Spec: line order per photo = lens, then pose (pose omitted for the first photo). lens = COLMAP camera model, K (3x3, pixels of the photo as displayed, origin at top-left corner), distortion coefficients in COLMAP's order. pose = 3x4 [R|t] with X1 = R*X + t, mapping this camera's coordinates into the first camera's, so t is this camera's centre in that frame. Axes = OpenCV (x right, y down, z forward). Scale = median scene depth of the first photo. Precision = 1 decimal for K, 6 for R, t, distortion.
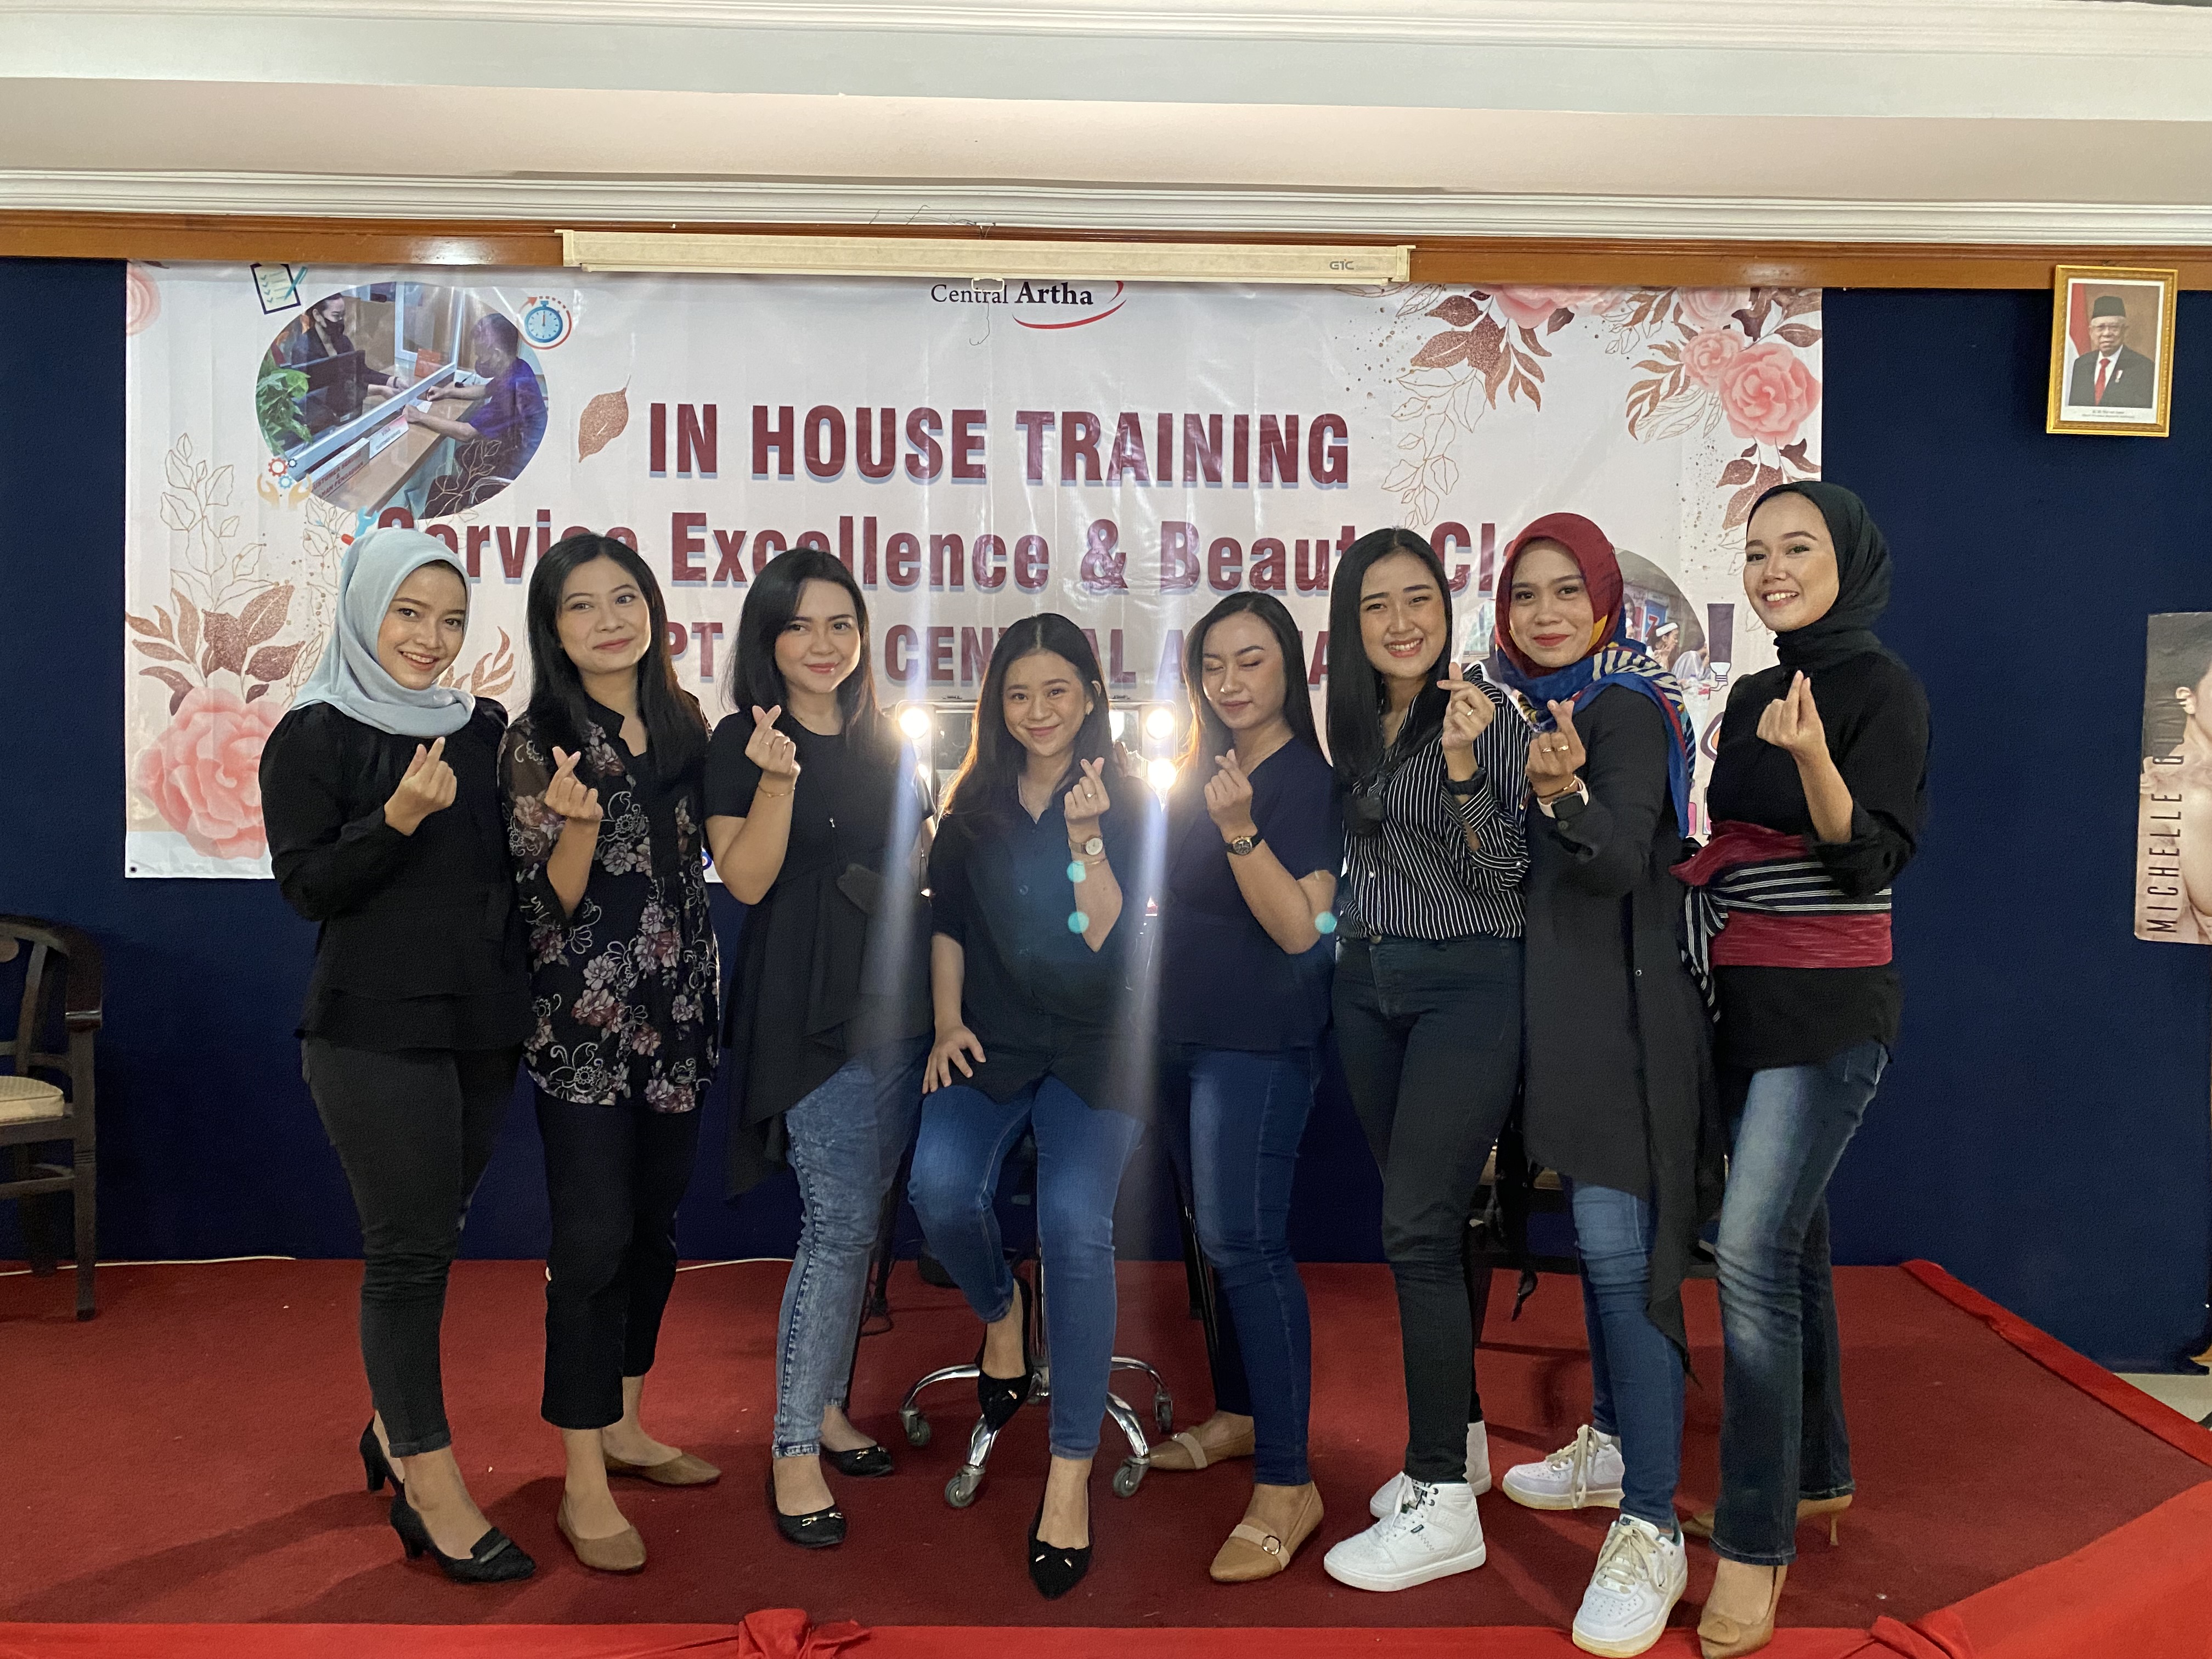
lens RADIAL K [[1674.9, 0, 1120.4], [0, 1674.9, 829.8], [0, 0, 1]] dist [0.091137, -0.201615]
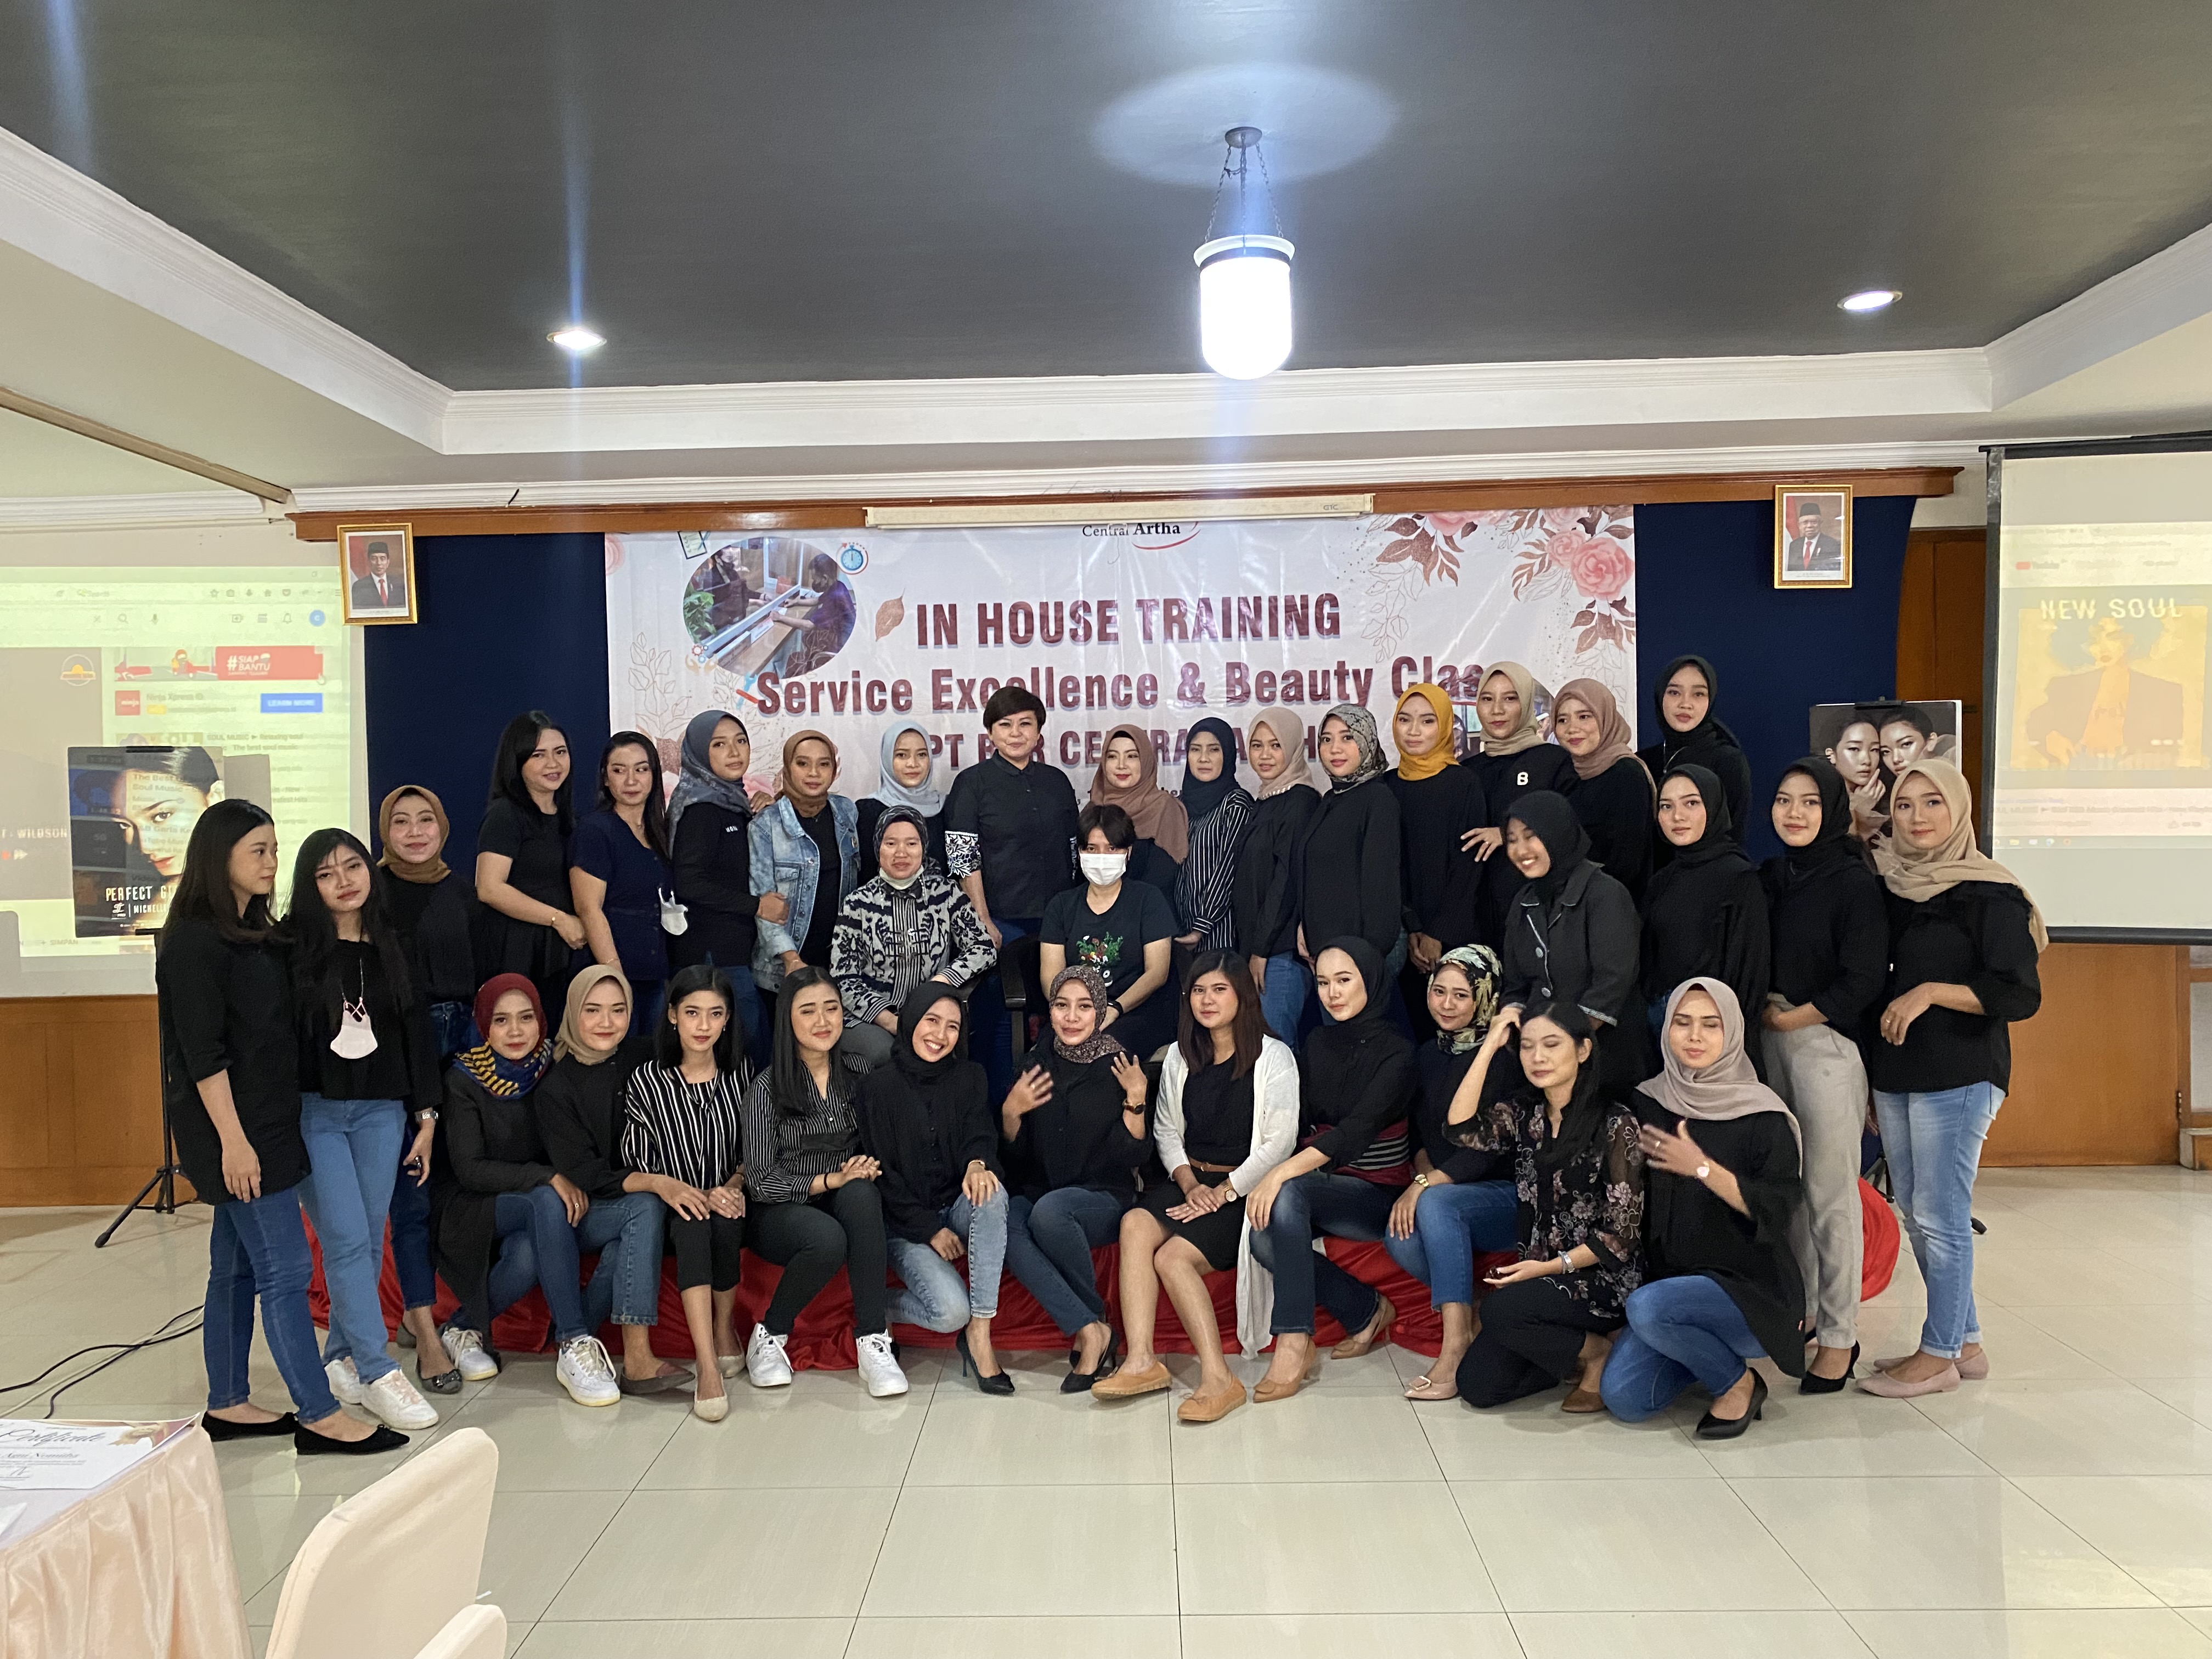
lens RADIAL K [[1782.3, 0, 1080.0], [0, 1782.3, 854.1], [0, 0, 1]] dist [0.165126, -0.354529]
pose [[0.998000, -0.030777, -0.055220, -0.027176], [0.030582, 0.999523, -0.004373, 0.006650], [0.055329, 0.002676, 0.998465, -0.753118]]
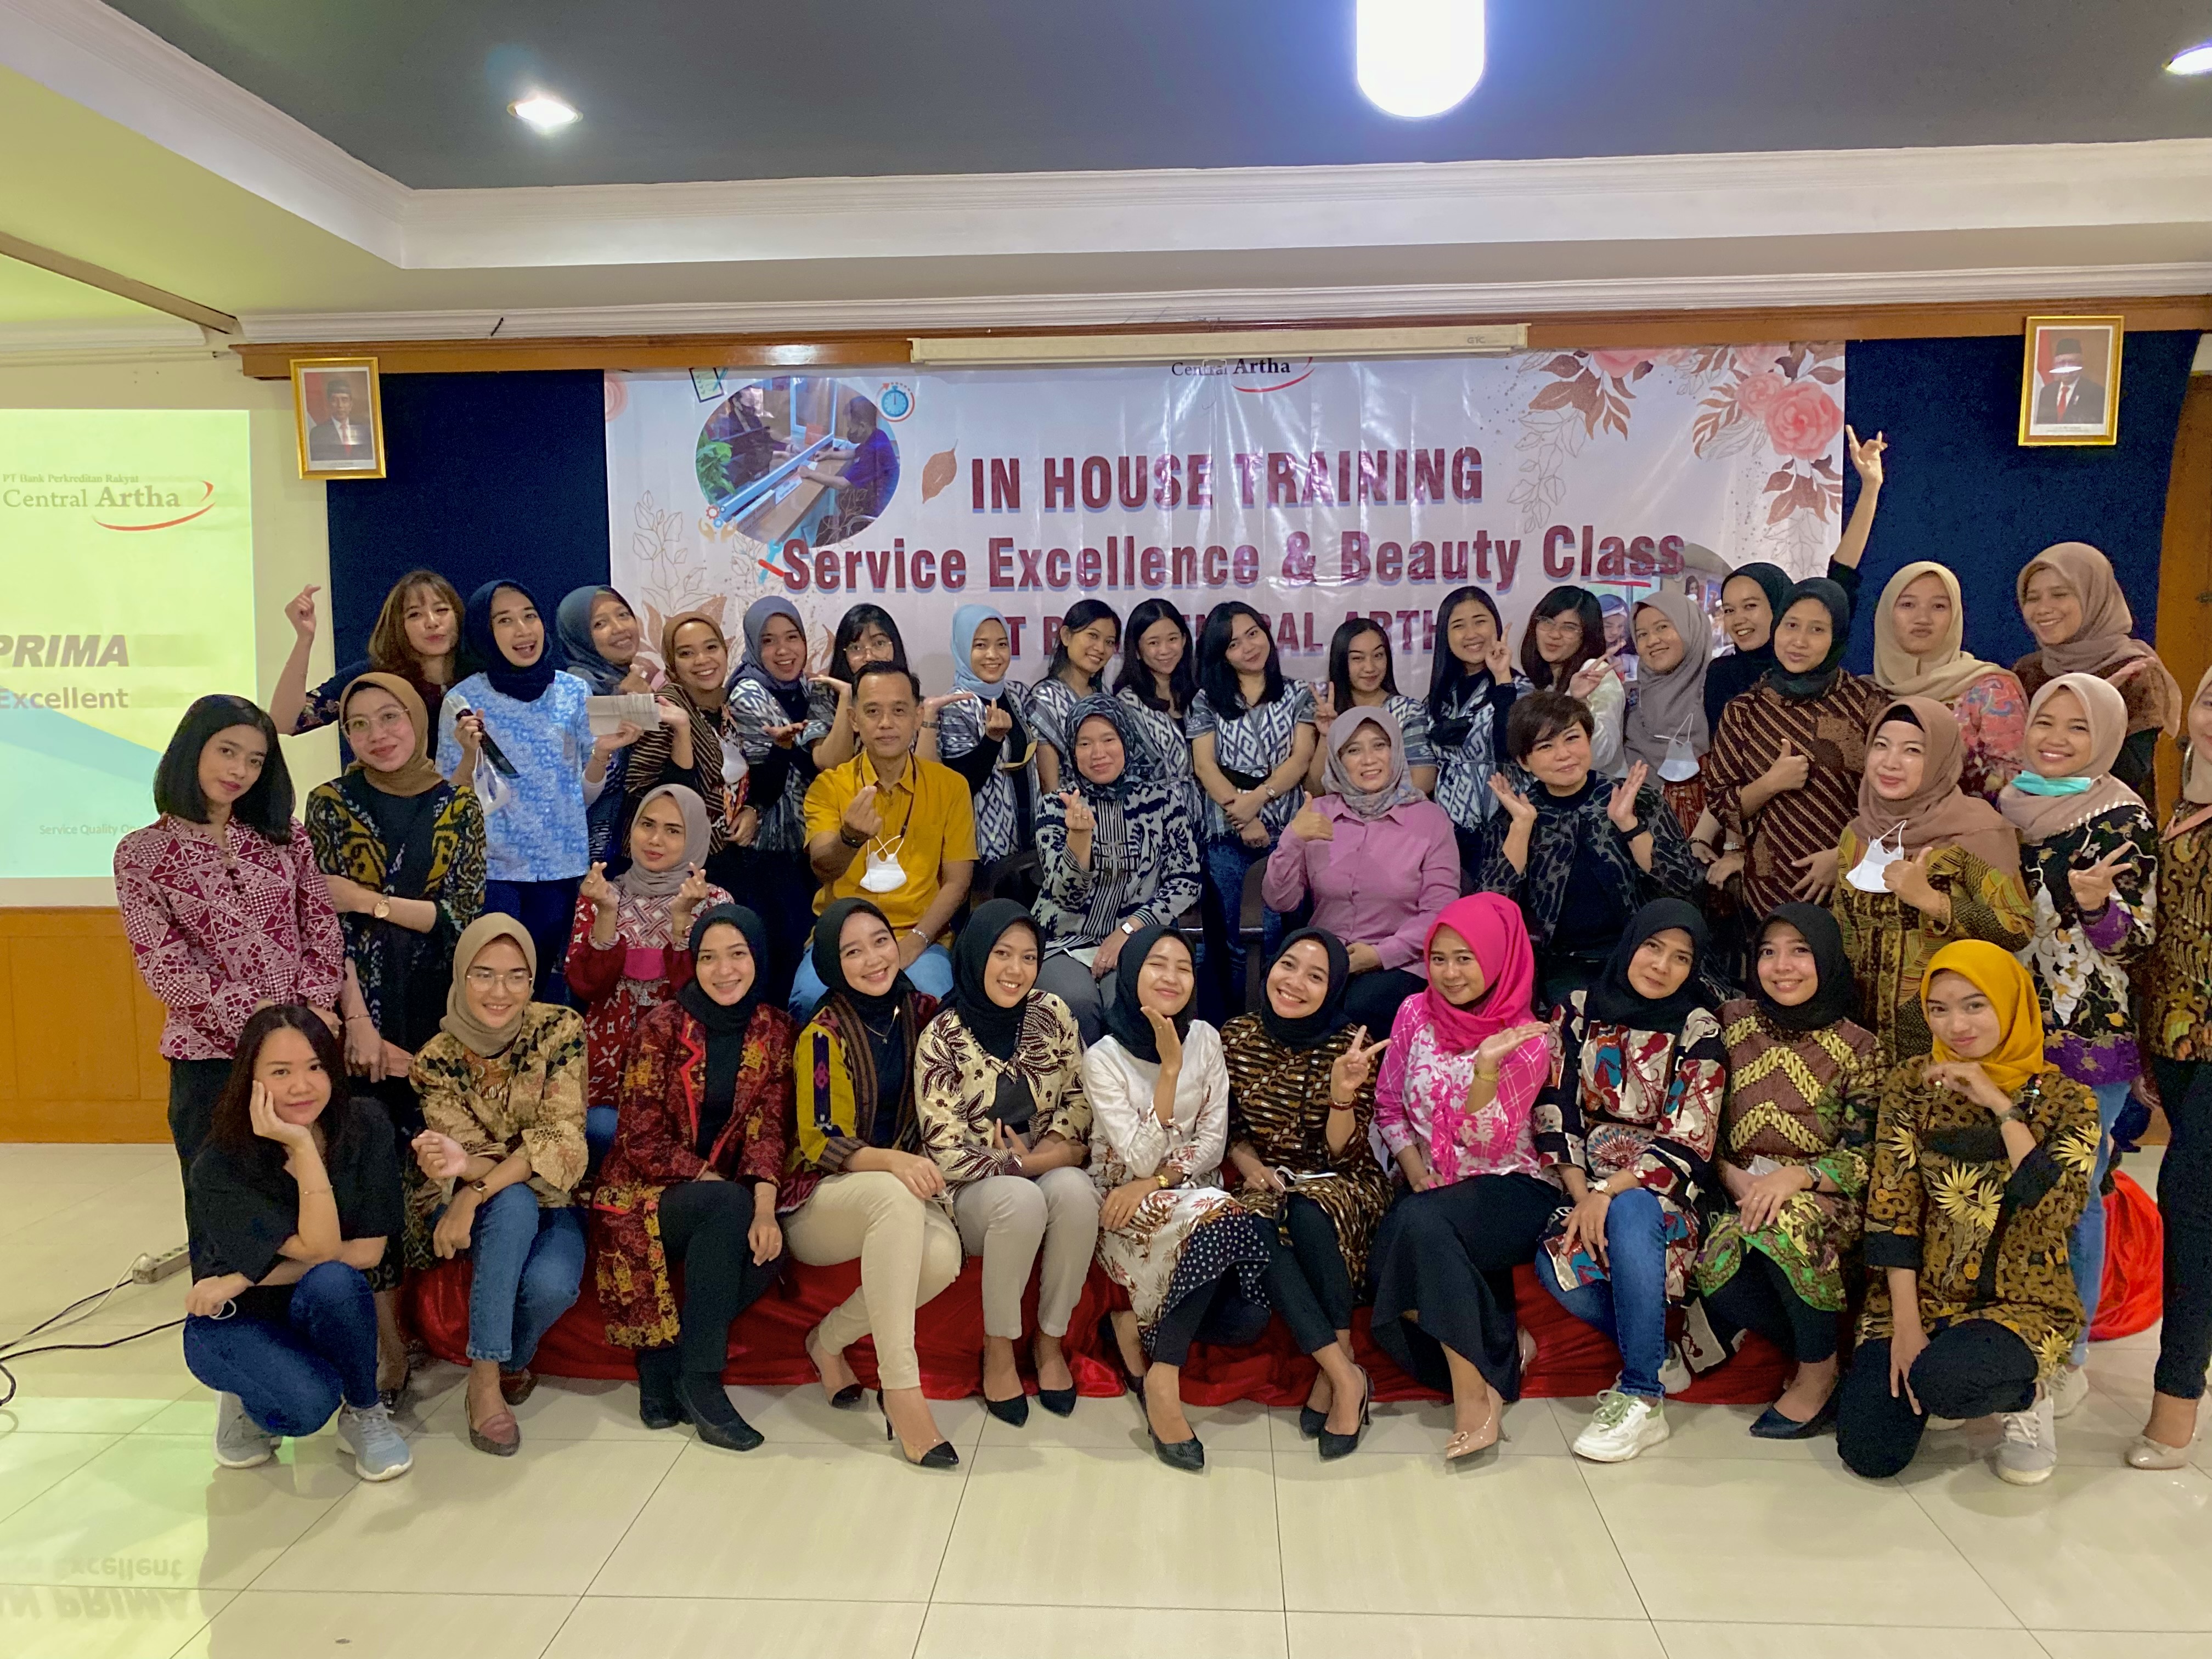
lens RADIAL K [[1718.7, 0, 1109.6], [0, 1718.7, 872.1], [0, 0, 1]] dist [0.097002, -0.208840]
pose [[0.996272, -0.012423, -0.085368, -0.047439], [0.018326, 0.997468, 0.068716, -0.008121], [0.084298, -0.070025, 0.993977, -0.429118]]
